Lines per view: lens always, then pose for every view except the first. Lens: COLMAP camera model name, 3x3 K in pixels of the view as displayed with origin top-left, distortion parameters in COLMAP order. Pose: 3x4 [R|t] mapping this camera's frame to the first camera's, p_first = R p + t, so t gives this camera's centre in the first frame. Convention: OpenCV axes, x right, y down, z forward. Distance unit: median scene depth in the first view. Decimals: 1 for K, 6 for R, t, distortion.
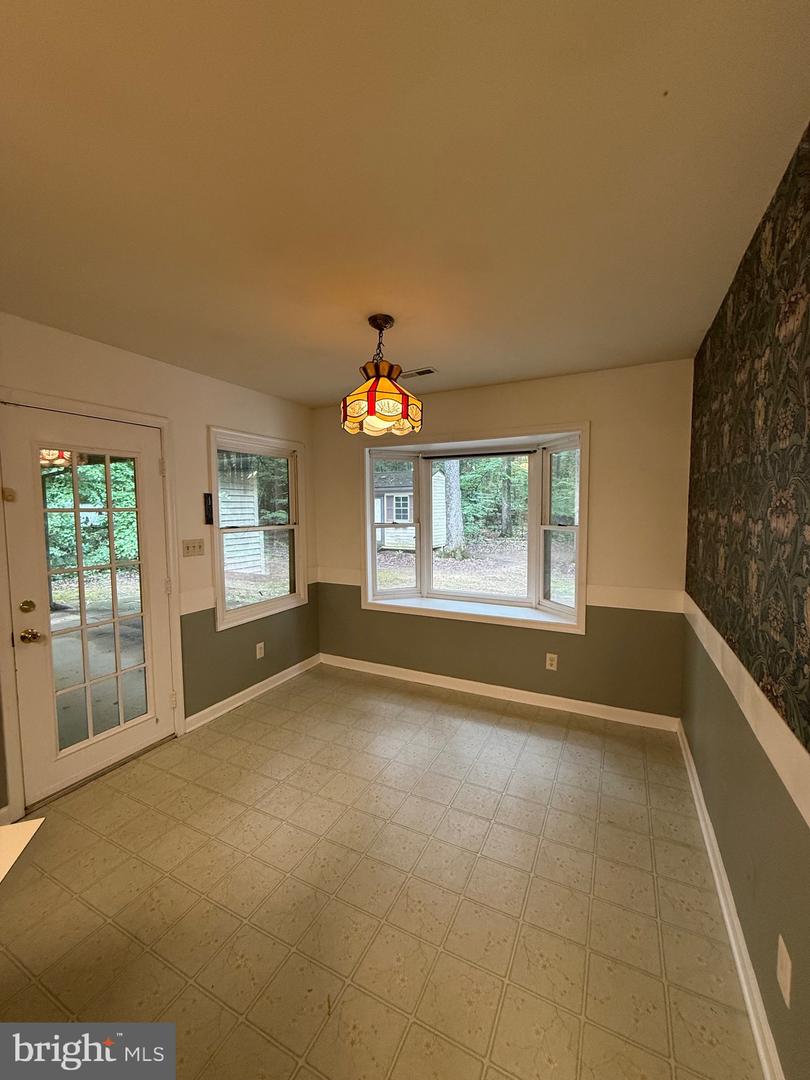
lens RADIAL K [[430.9, 0, 400.8], [0, 430.9, 537.8], [0, 0, 1]] dist [0.000400, 0.000502]
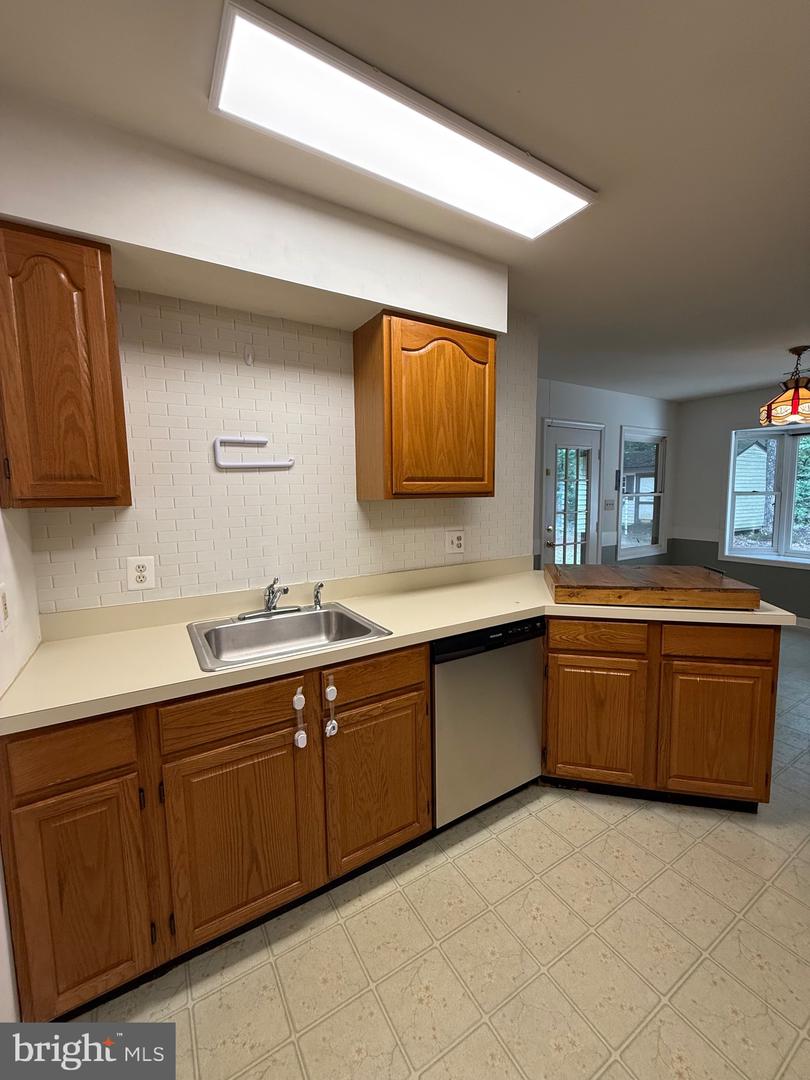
lens RADIAL K [[430.9, 0, 404.1], [0, 430.9, 537.2], [0, 0, 1]] dist [0.000400, 0.000502]
pose [[0.849932, 0.050951, -0.524423, -0.222205], [-0.030668, 0.998410, 0.047298, 0.069631], [0.525999, -0.024117, 0.850143, -0.573346]]
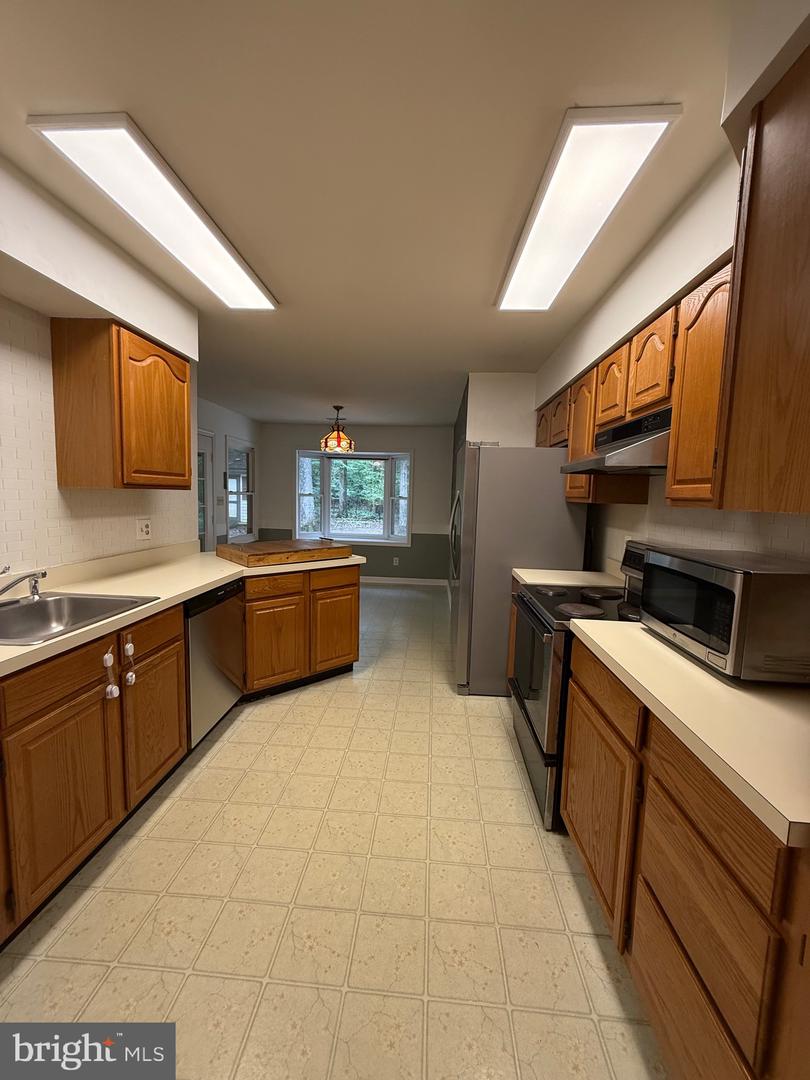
lens RADIAL K [[430.9, 0, 406.4], [0, 430.9, 537.5], [0, 0, 1]] dist [0.000400, 0.000502]
pose [[0.917334, -0.004467, 0.398094, -0.375416], [-0.008342, 0.999502, 0.030438, 0.092108], [-0.398032, -0.031243, 0.916839, -0.805866]]
